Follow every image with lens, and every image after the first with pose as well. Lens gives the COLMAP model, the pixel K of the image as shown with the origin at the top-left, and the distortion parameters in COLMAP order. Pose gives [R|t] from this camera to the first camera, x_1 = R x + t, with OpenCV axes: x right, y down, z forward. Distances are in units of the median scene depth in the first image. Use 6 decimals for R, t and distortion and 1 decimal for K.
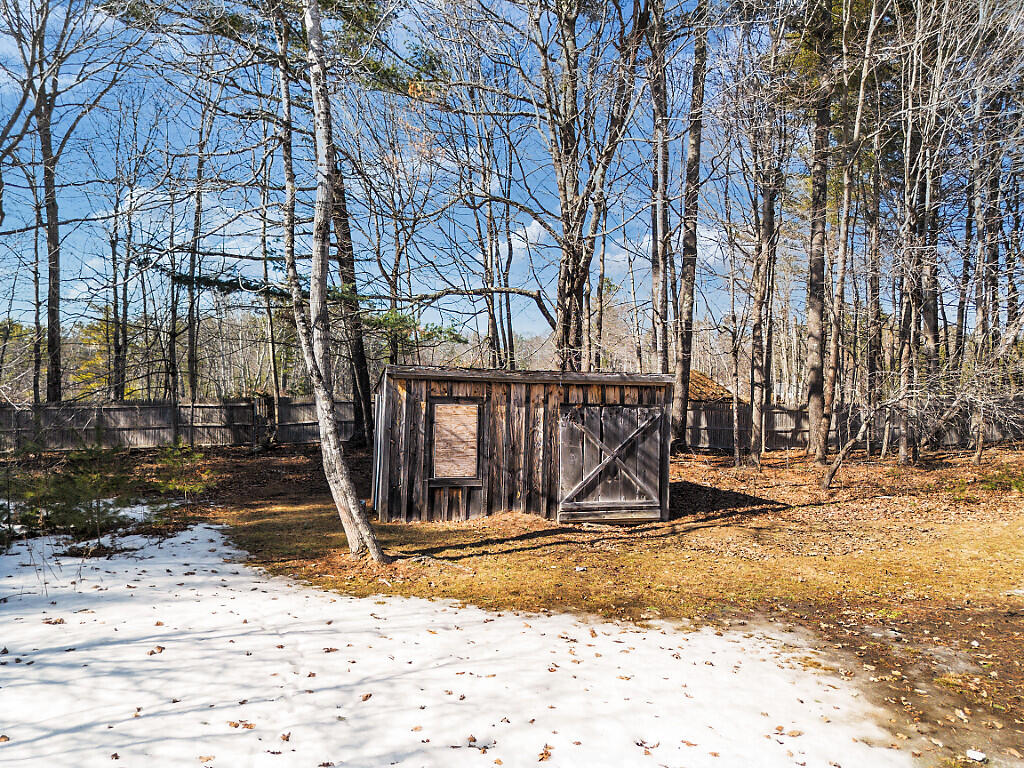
lens RADIAL K [[720.3, 0, 512.0], [0, 720.3, 384.0], [0, 0, 1]] dist [0.074068, -0.071654]
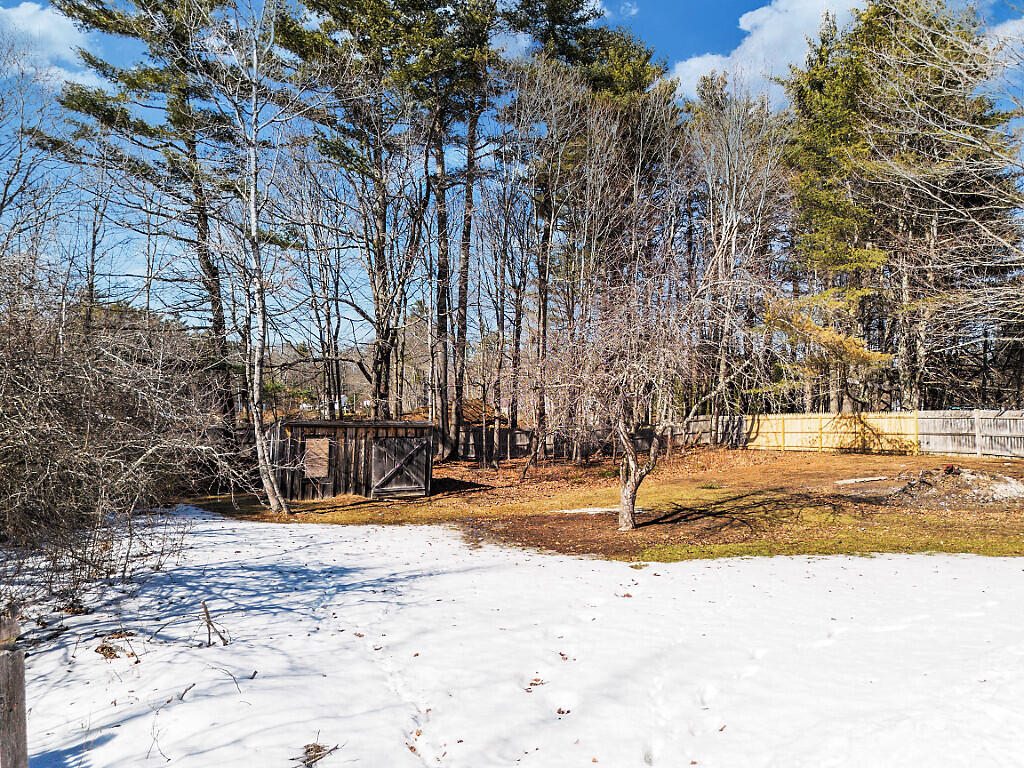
lens RADIAL K [[720.3, 0, 512.0], [0, 720.3, 384.0], [0, 0, 1]] dist [0.074068, -0.071654]
pose [[0.968296, 0.008724, 0.249655, -0.056591], [-0.005851, 0.999908, -0.012246, -0.092520], [-0.249739, 0.010397, 0.968257, -0.951252]]
